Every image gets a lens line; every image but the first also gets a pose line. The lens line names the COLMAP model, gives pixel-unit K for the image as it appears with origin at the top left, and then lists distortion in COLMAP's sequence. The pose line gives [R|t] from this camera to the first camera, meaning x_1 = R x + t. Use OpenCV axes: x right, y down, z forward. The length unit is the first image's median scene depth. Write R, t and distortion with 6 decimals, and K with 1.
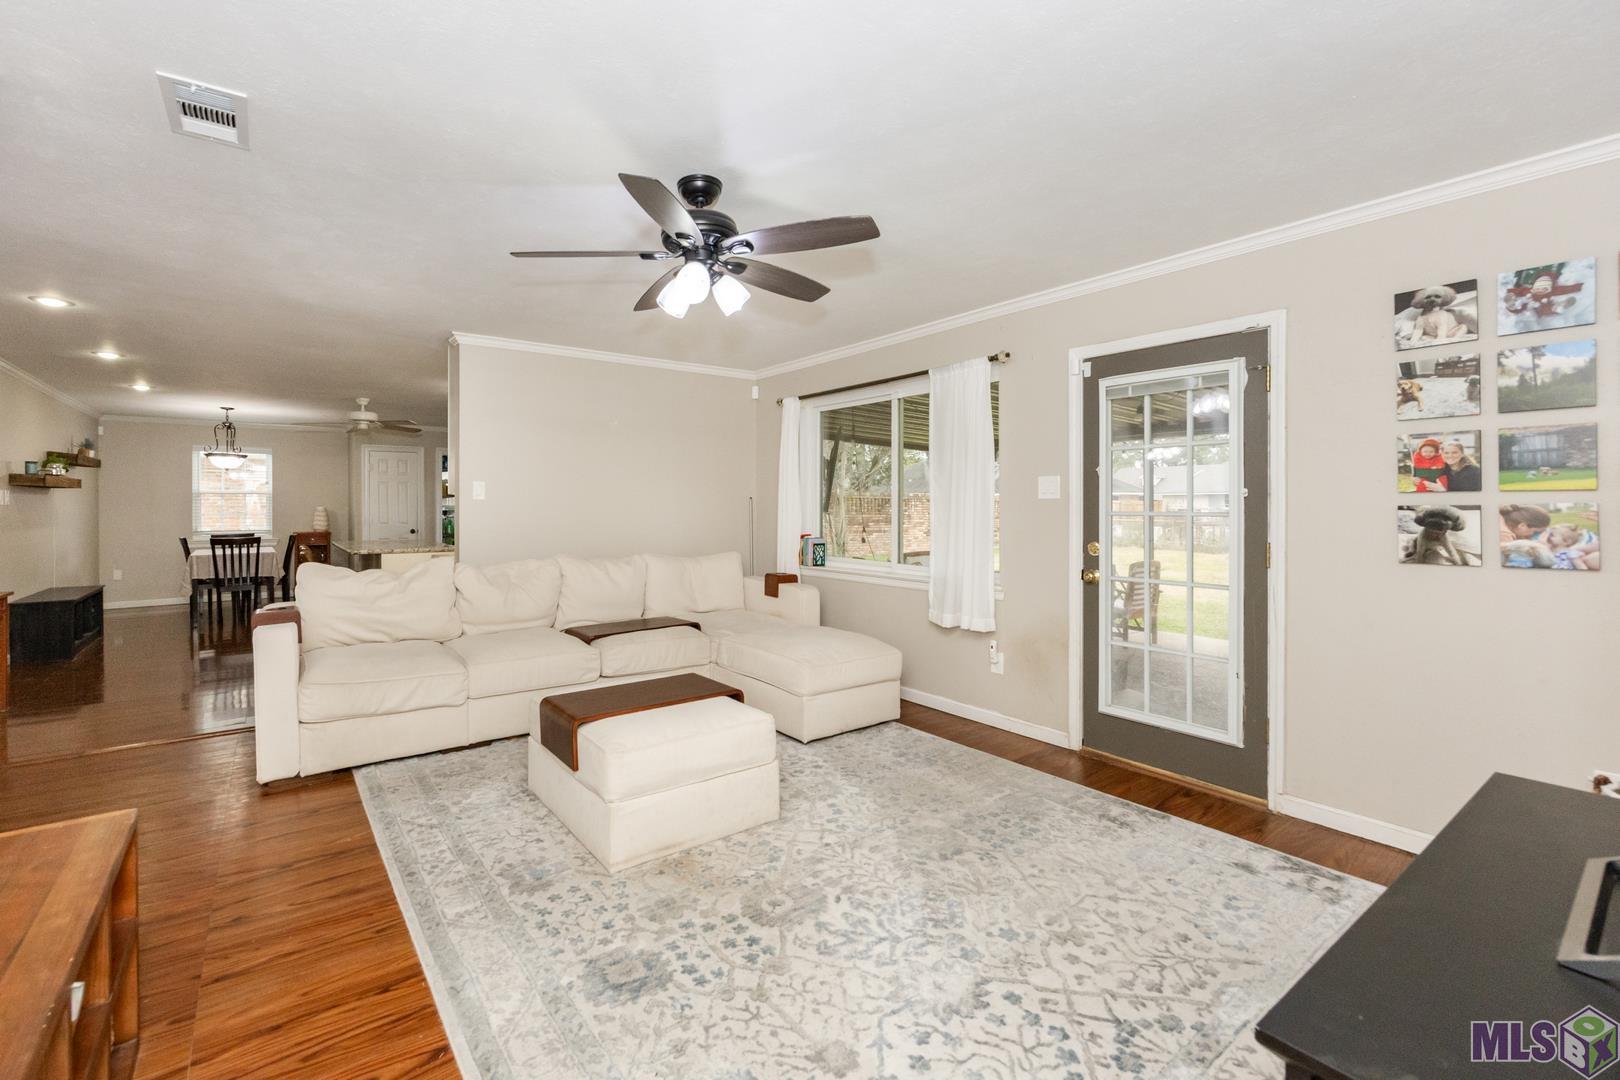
lens RADIAL K [[693.8, 0, 765.3], [0, 693.8, 510.8], [0, 0, 1]] dist [-0.016330, -0.000191]
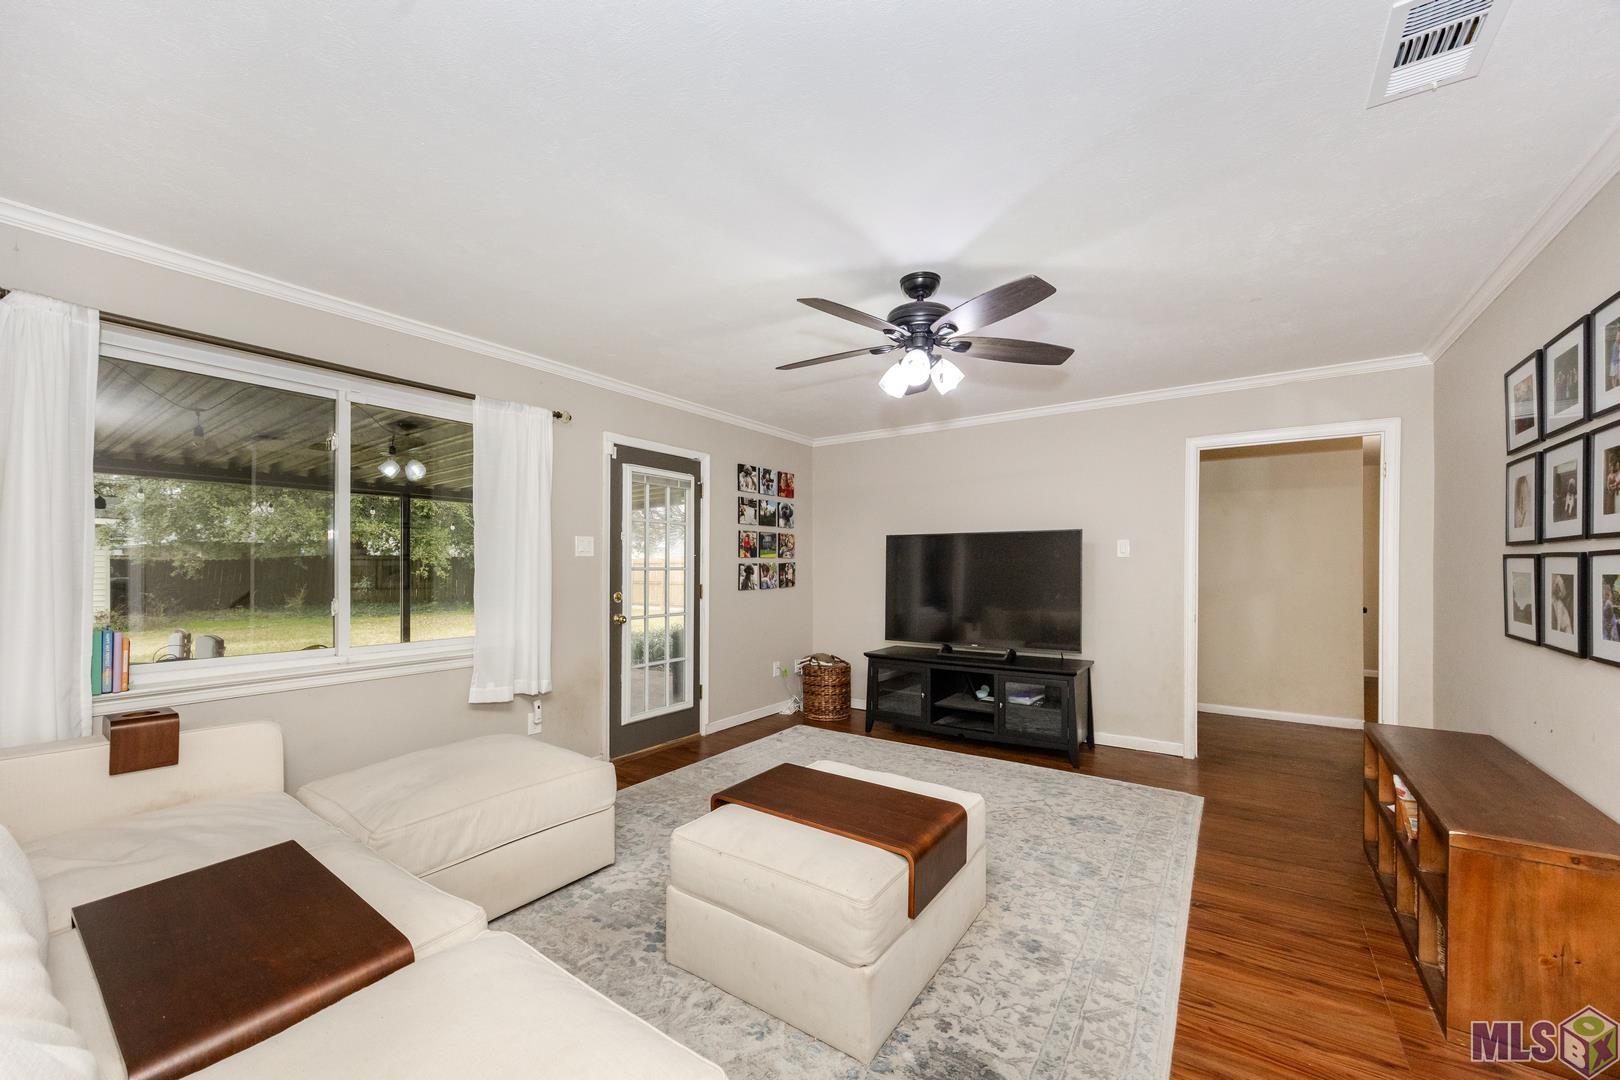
lens RADIAL K [[612.0, 0, 807.0], [0, 612.0, 556.8], [0, 0, 1]] dist [0.002138, 0.000193]
pose [[-0.329022, 0.010933, 0.944259, -0.968748], [0.001836, 0.999938, -0.010937, -0.006974], [-0.944320, -0.001865, -0.329022, 1.469721]]
